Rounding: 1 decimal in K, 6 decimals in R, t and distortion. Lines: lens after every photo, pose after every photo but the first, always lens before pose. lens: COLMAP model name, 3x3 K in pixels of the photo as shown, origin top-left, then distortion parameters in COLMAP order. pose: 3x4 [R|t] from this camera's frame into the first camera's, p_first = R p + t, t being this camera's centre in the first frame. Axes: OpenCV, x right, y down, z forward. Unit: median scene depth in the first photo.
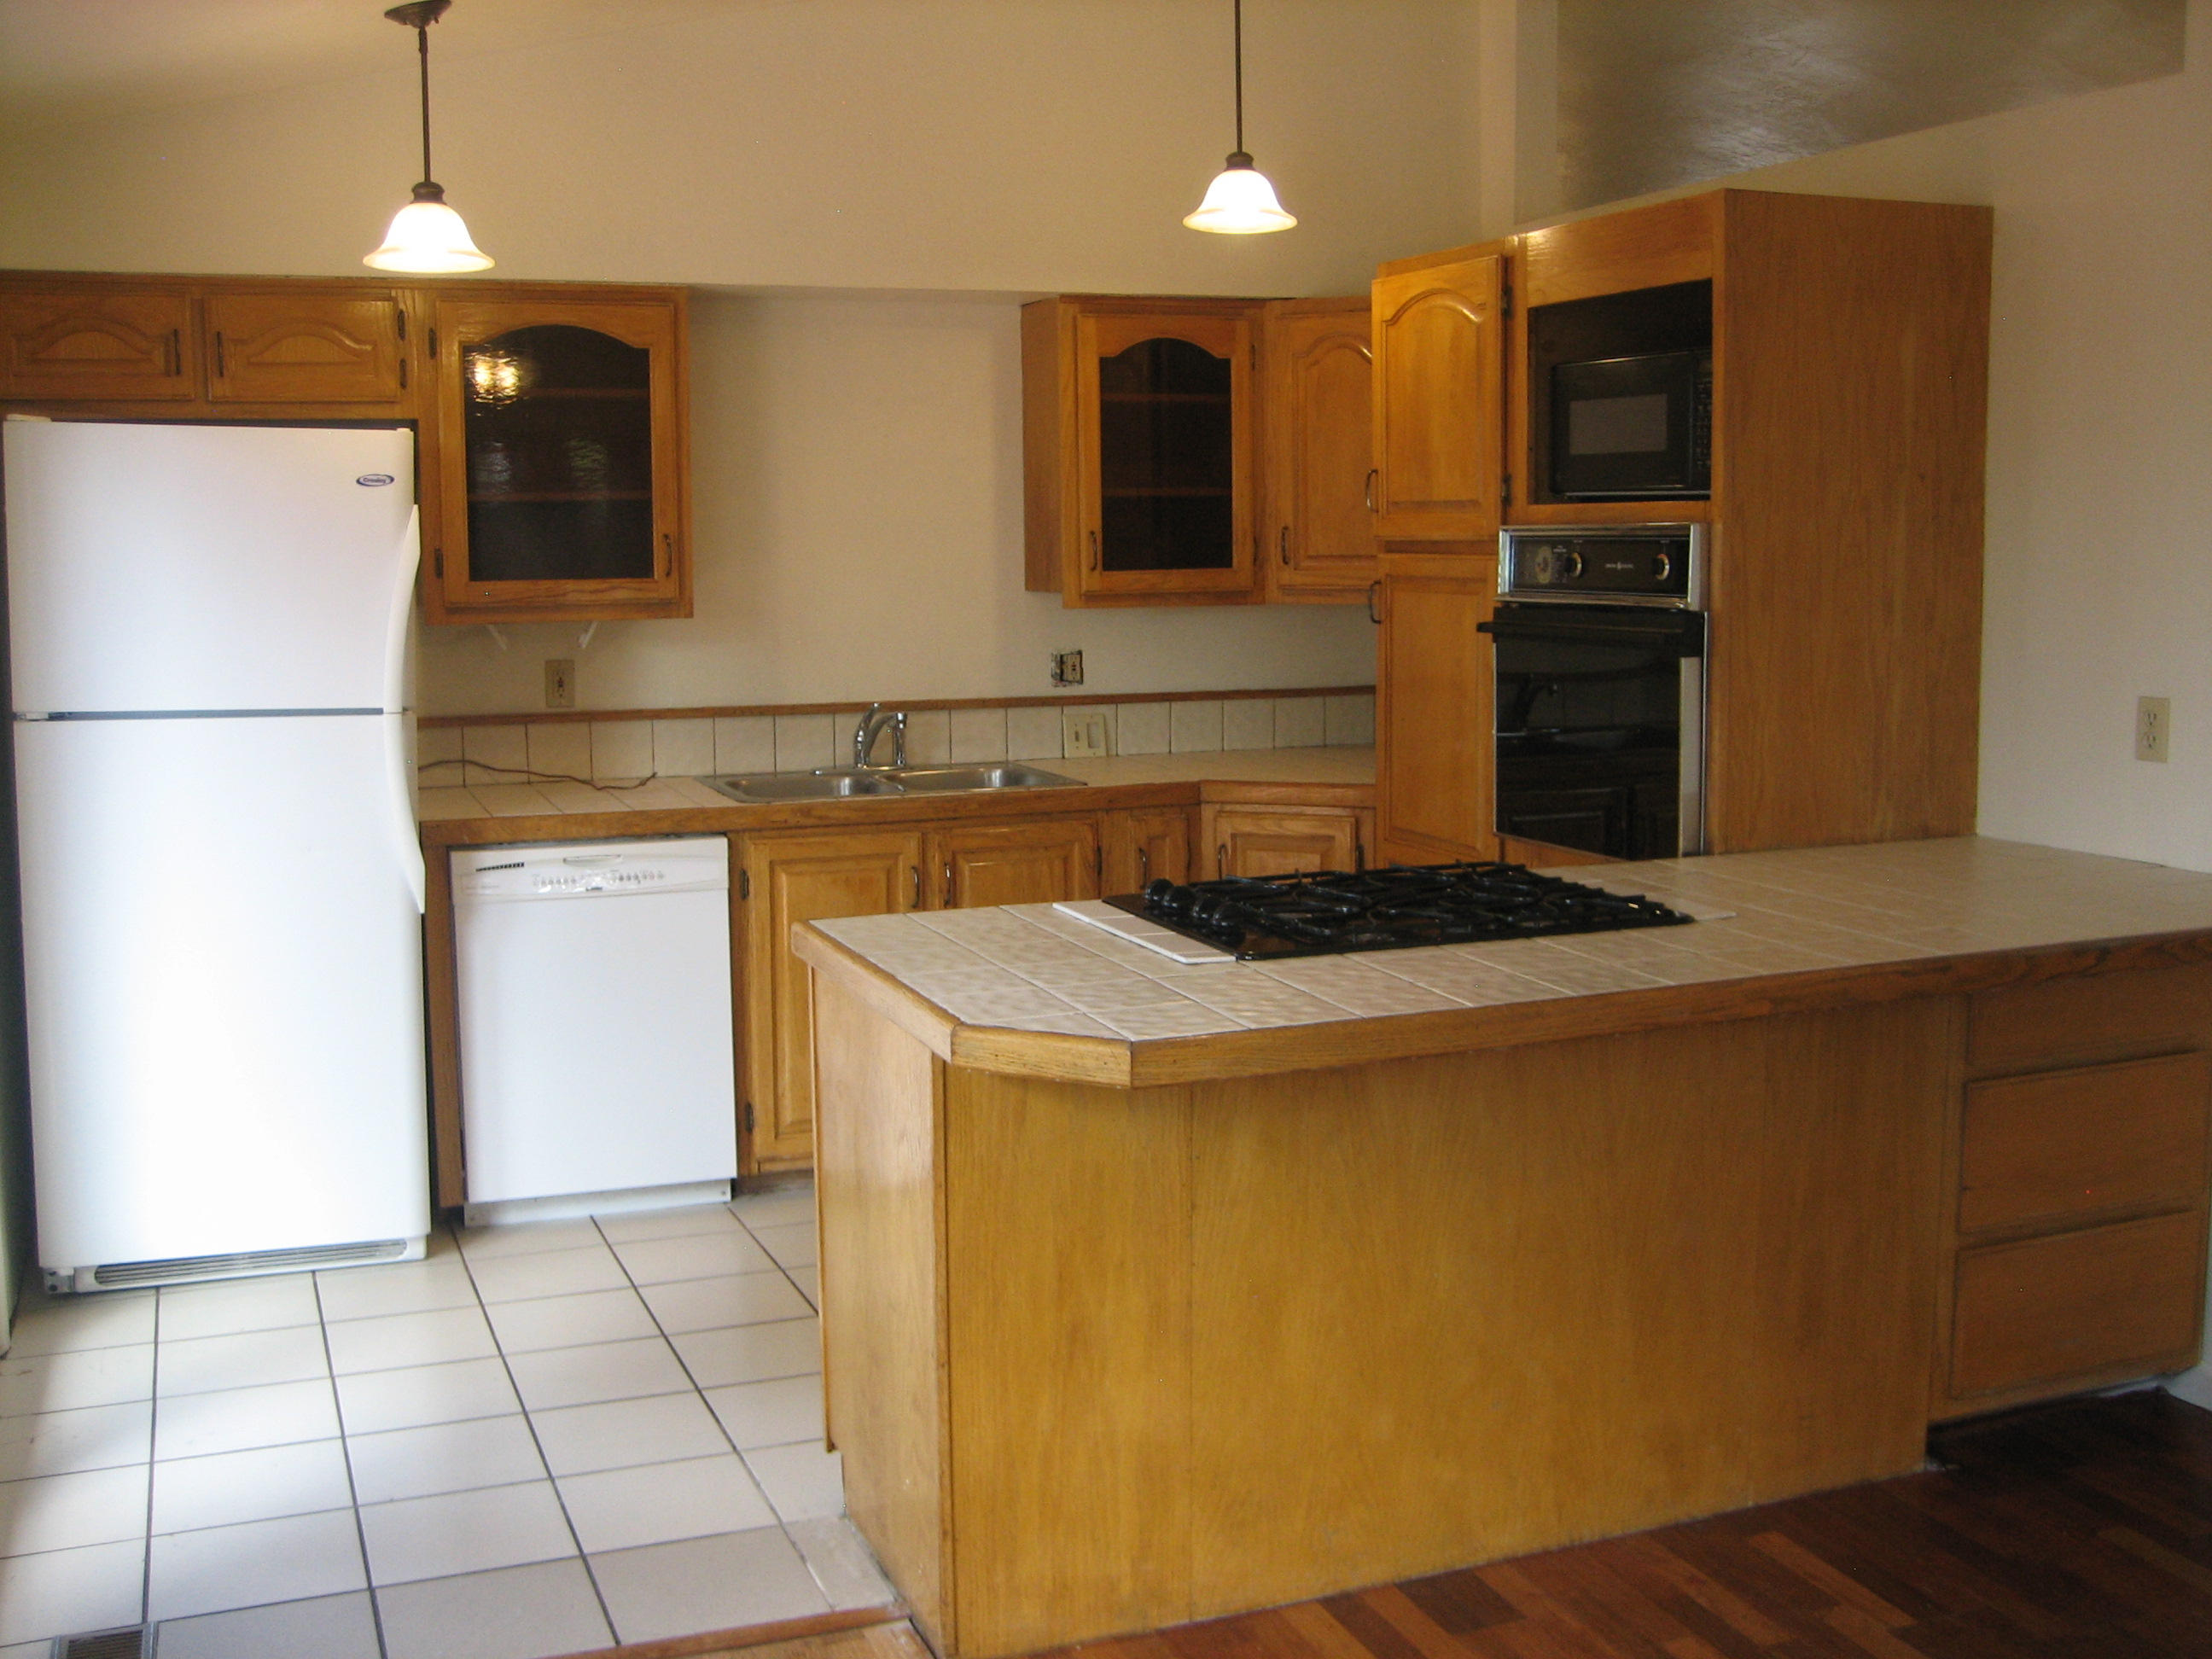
lens RADIAL K [[2253.0, 0, 1080.0], [0, 2253.0, 828.0], [0, 0, 1]] dist [-0.163399, 0.249917]
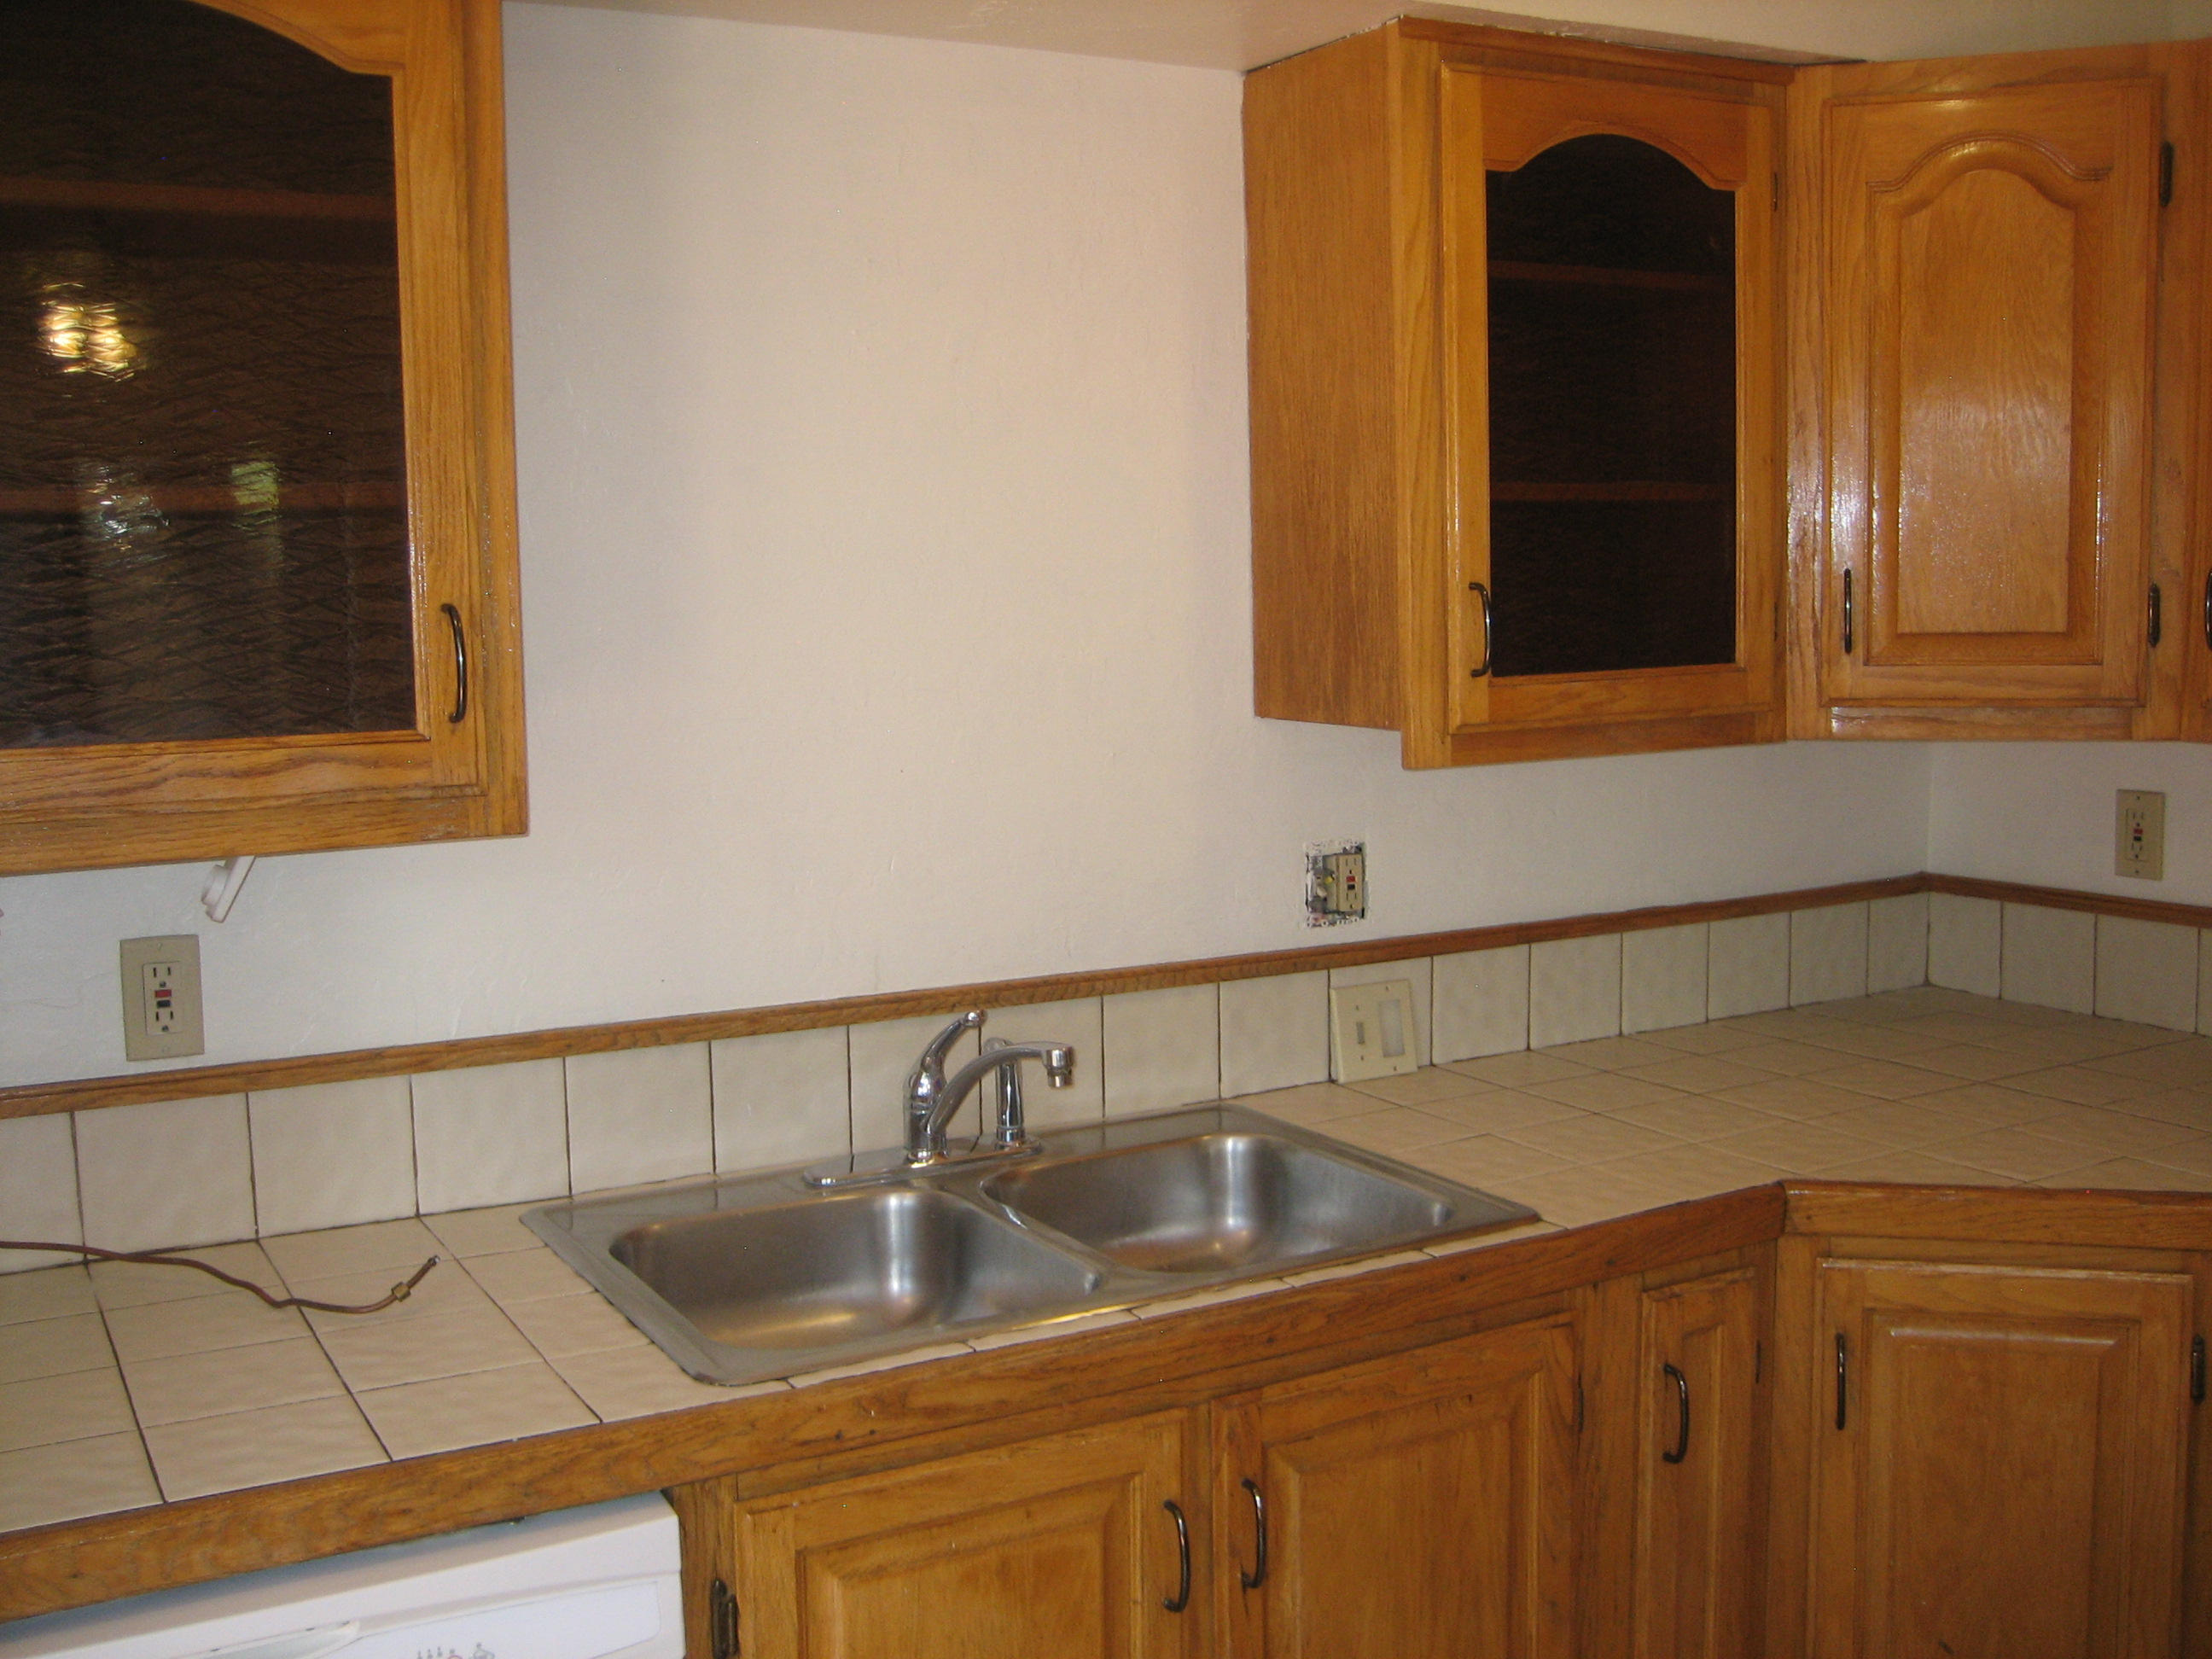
lens RADIAL K [[2253.0, 0, 1080.0], [0, 2253.0, 828.0], [0, 0, 1]] dist [-0.163399, 0.249917]
pose [[0.990444, -0.026071, 0.135427, -0.126384], [0.028443, 0.999474, -0.015607, -0.082355], [-0.134949, 0.019310, 0.990664, 0.598775]]
